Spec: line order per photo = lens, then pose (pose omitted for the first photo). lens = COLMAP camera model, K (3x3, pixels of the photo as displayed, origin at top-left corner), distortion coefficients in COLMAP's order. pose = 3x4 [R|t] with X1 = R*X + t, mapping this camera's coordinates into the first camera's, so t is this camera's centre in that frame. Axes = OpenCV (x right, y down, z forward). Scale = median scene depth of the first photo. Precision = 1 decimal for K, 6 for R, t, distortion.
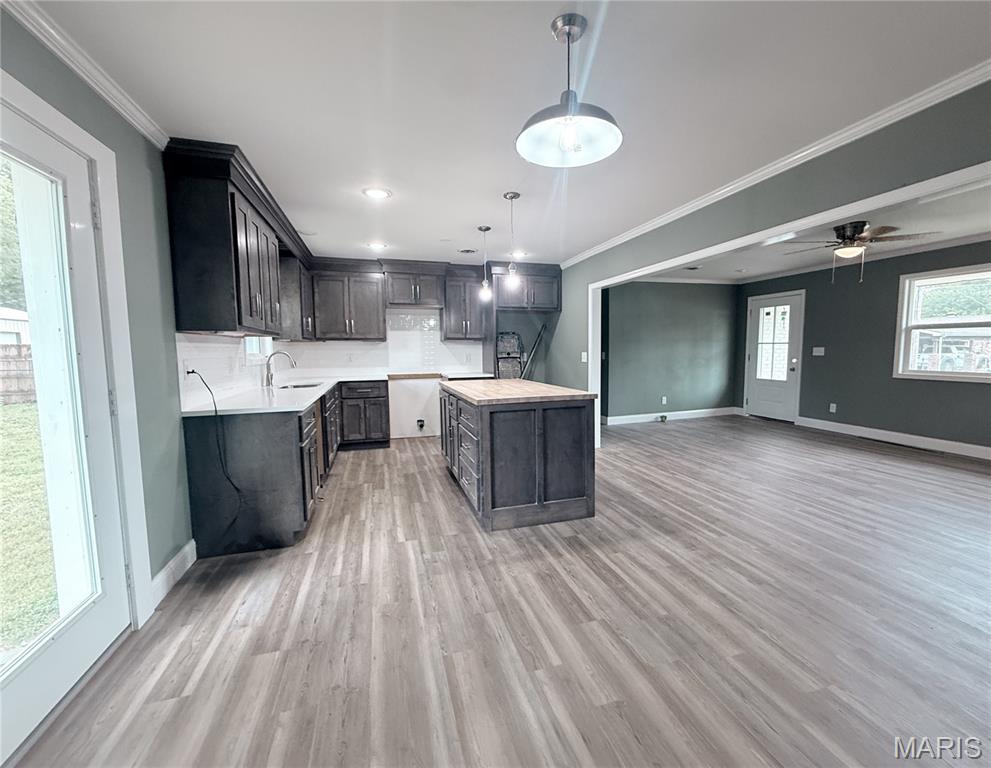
lens RADIAL K [[422.4, 0, 501.8], [0, 422.4, 384.7], [0, 0, 1]] dist [-0.014246, 0.000056]
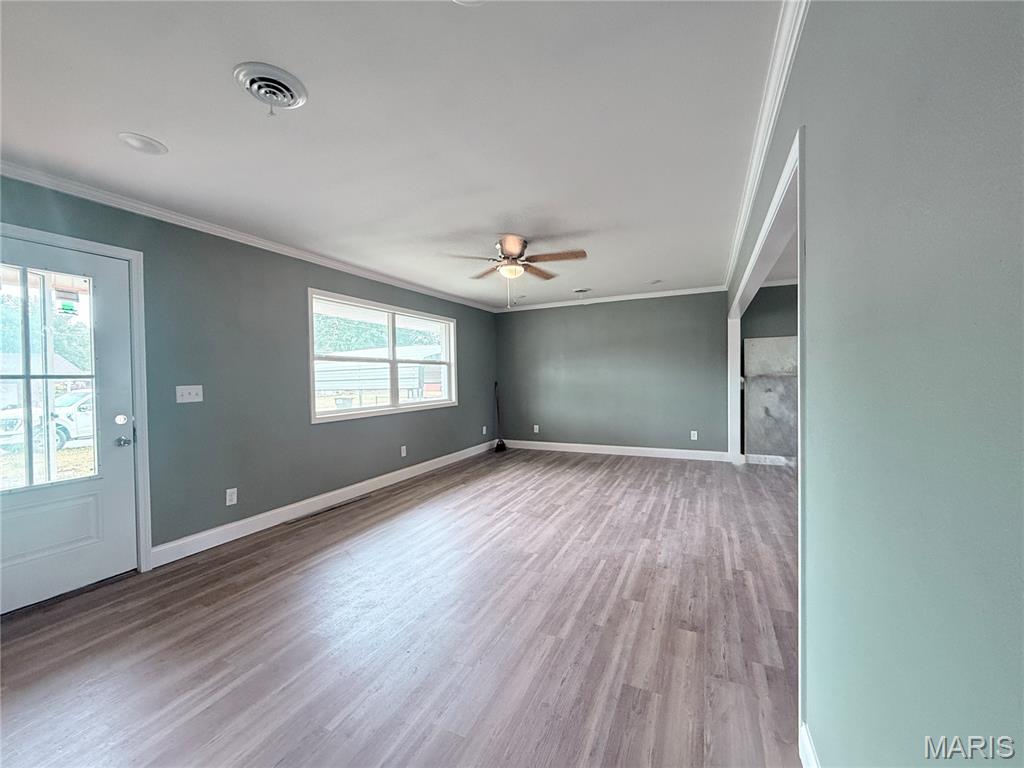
lens RADIAL K [[406.8, 0, 510.0], [0, 406.8, 382.0], [0, 0, 1]] dist [-0.007157, -0.000165]
pose [[-0.742187, 0.014639, 0.670033, 0.161864], [0.083177, 0.994044, 0.070415, -0.092682], [-0.665011, 0.107993, -0.738984, 1.065340]]
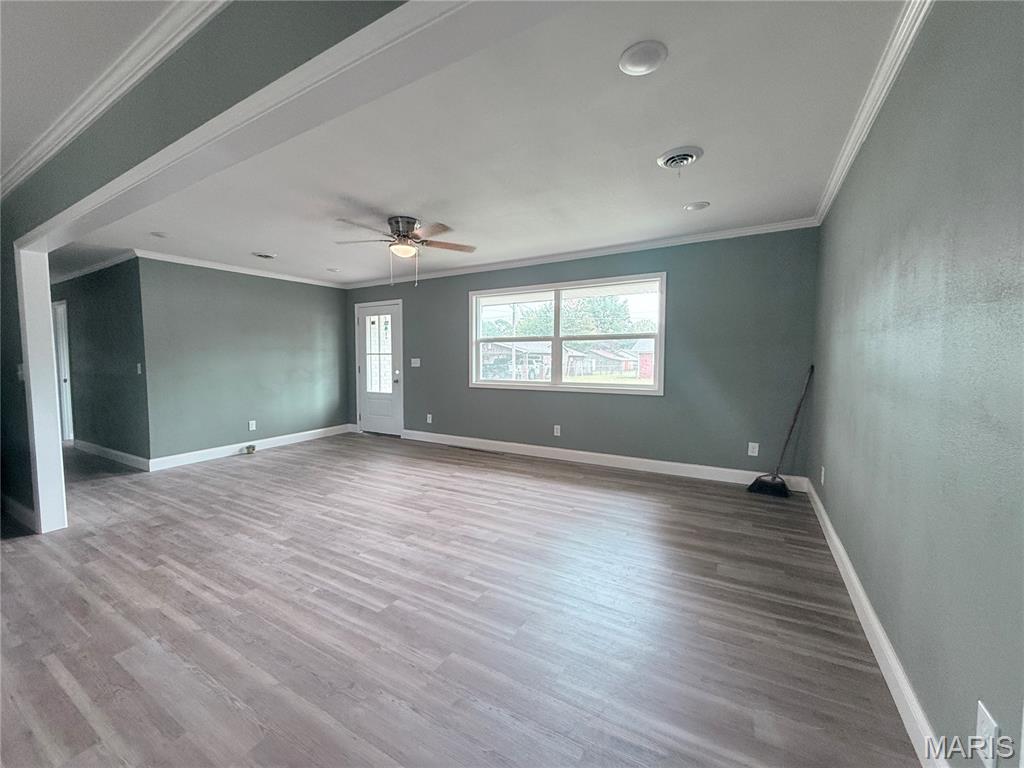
lens RADIAL K [[406.8, 0, 514.3], [0, 406.8, 387.8], [0, 0, 1]] dist [-0.007157, -0.000165]
pose [[0.721862, -0.038349, 0.690973, 0.250092], [0.051425, 0.998675, 0.001702, -0.009556], [-0.690123, 0.034305, 0.722878, 0.141097]]
